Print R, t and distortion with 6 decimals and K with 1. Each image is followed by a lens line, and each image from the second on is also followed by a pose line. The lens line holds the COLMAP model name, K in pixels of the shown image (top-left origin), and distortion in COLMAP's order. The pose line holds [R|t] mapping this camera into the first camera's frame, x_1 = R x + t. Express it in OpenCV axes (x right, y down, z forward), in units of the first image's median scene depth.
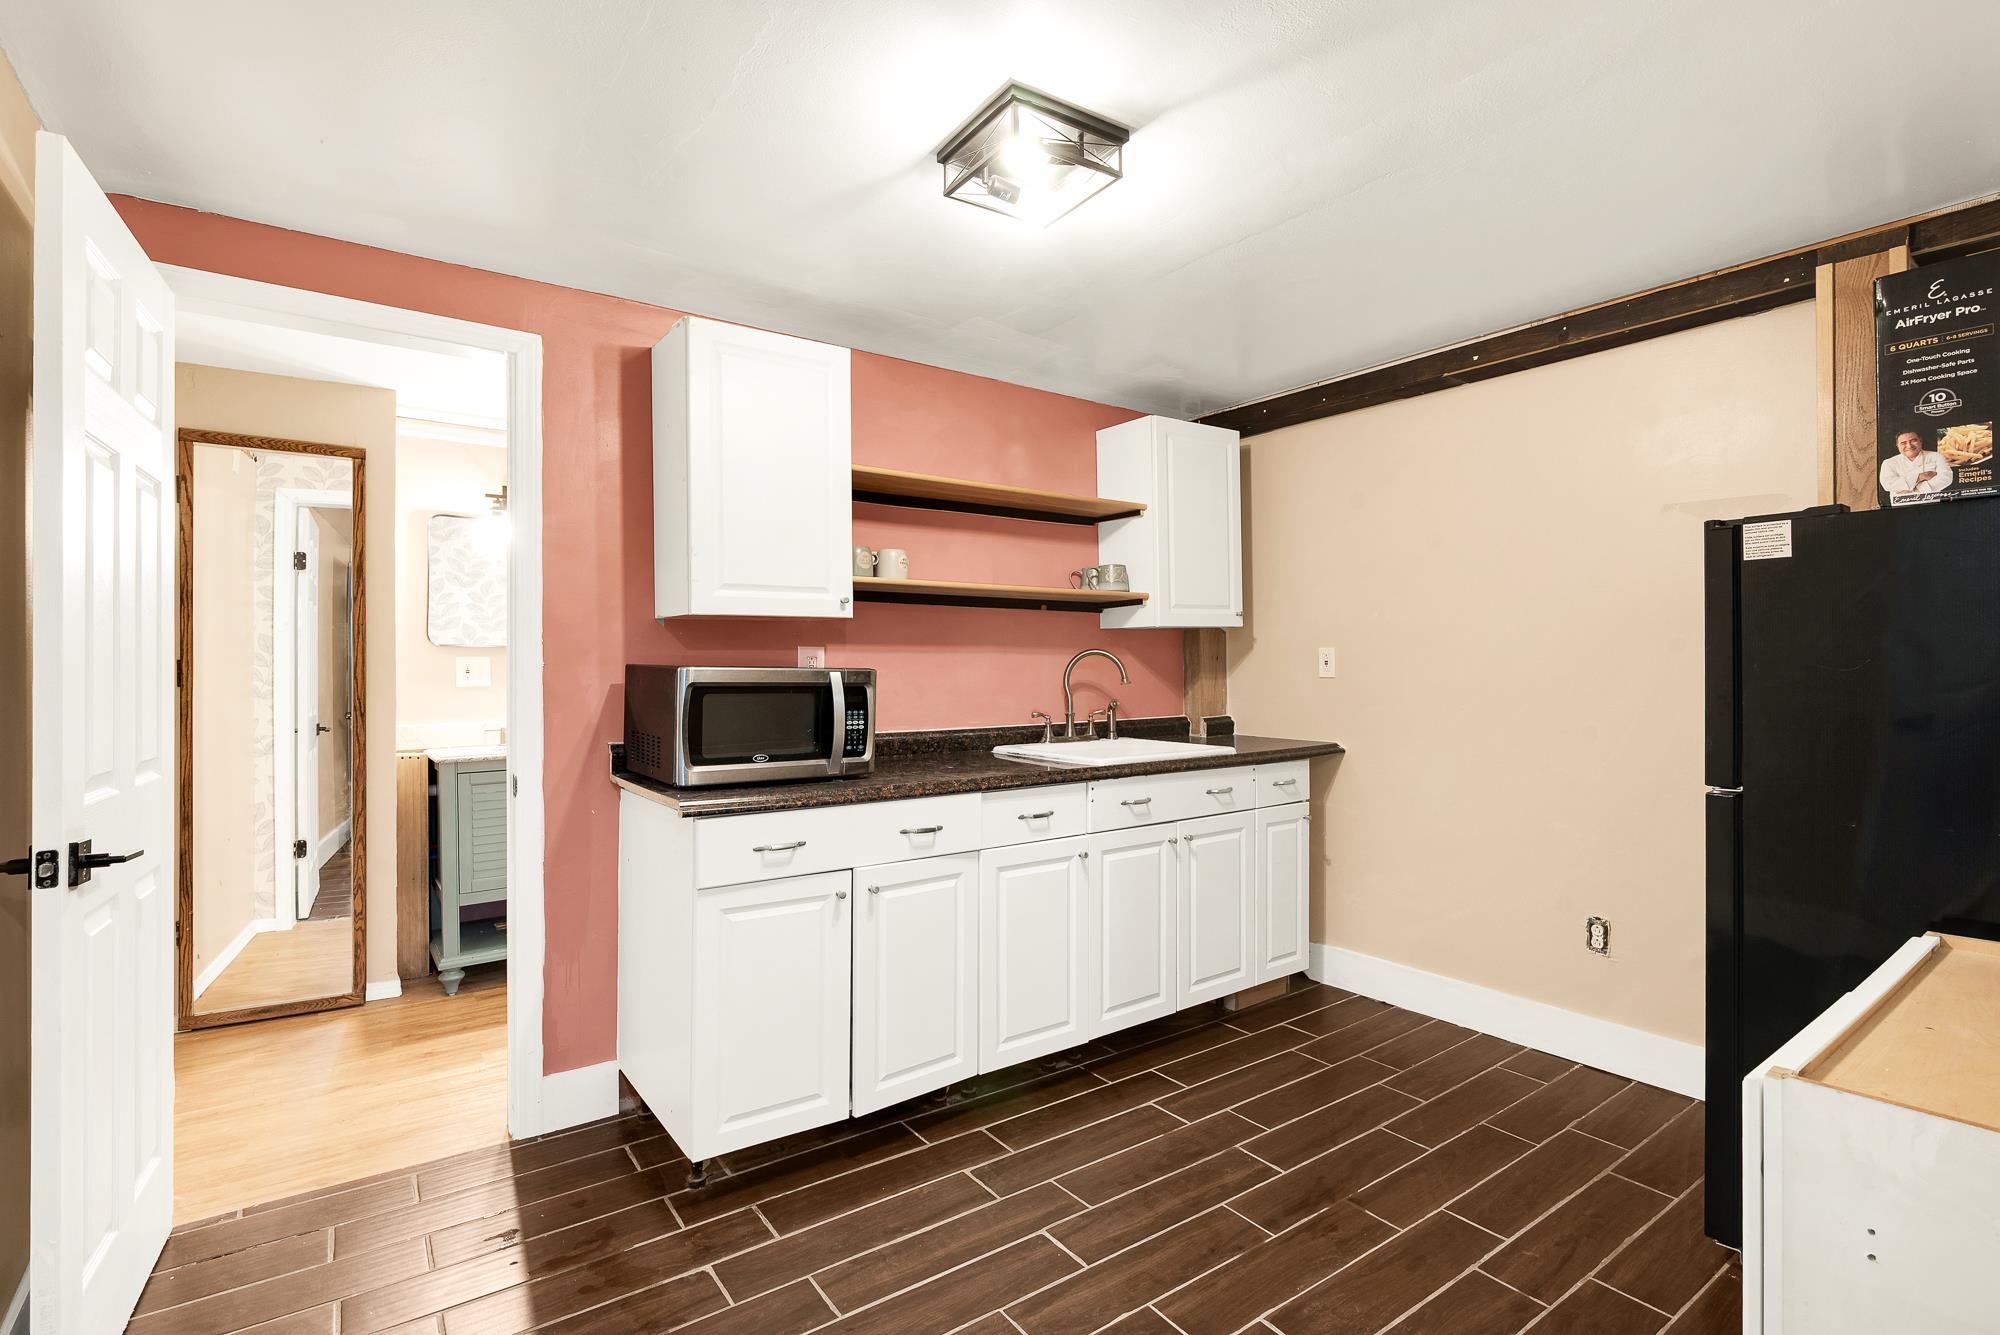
lens RADIAL K [[958.7, 0, 1000.0], [0, 958.7, 667.5], [0, 0, 1]] dist [0.000860, -0.000071]
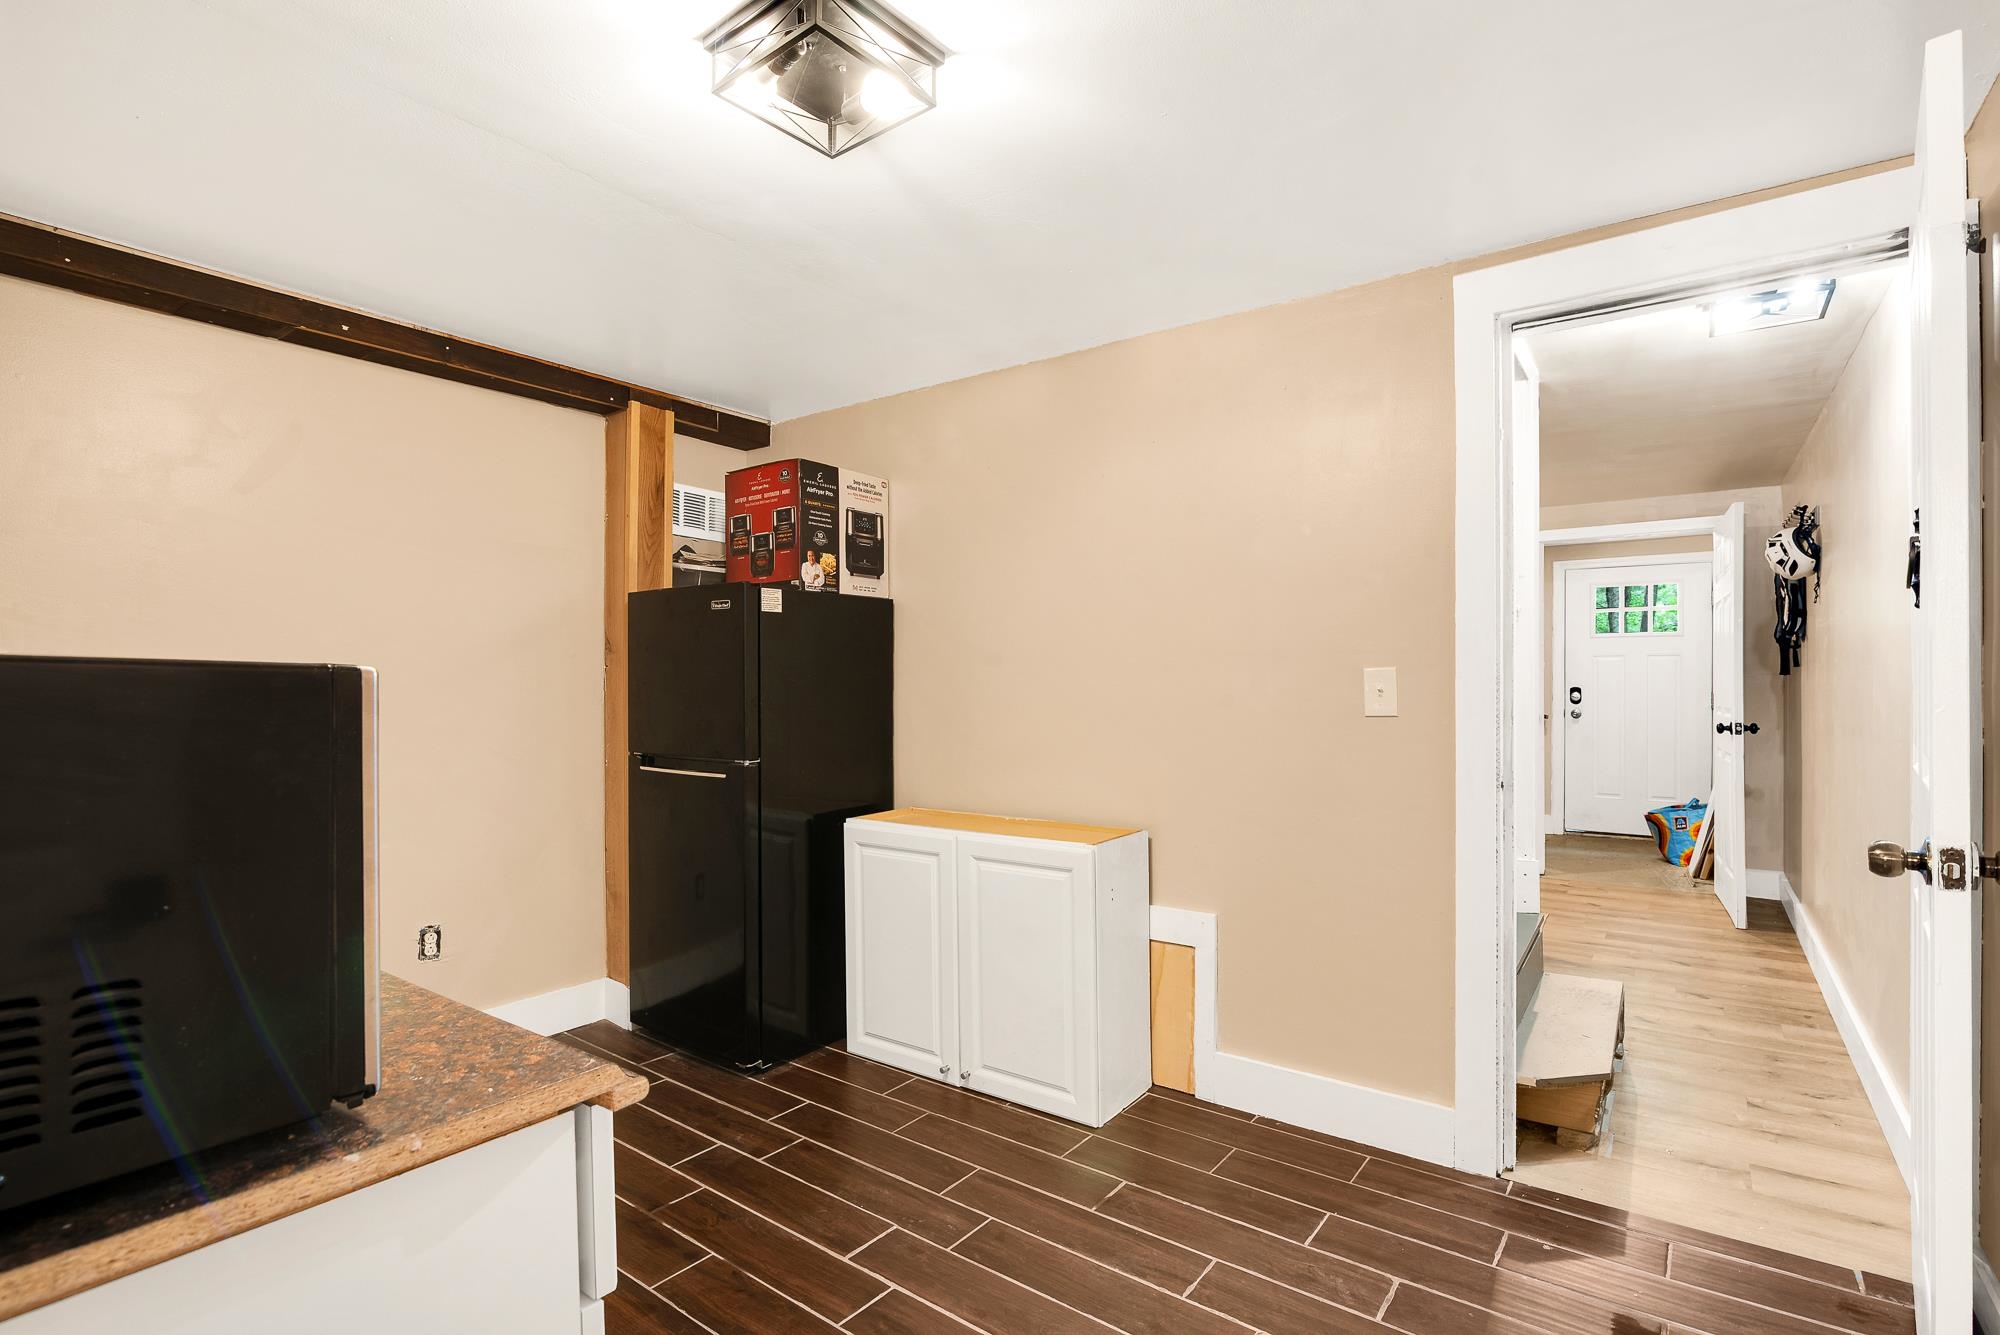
lens RADIAL K [[958.7, 0, 1000.0], [0, 958.7, 667.5], [0, 0, 1]] dist [0.000860, -0.000071]
pose [[-0.278458, 0.017739, 0.960285, -0.823951], [0.002130, 0.999838, -0.017852, 0.007399], [-0.960446, -0.002926, -0.278451, 1.083373]]
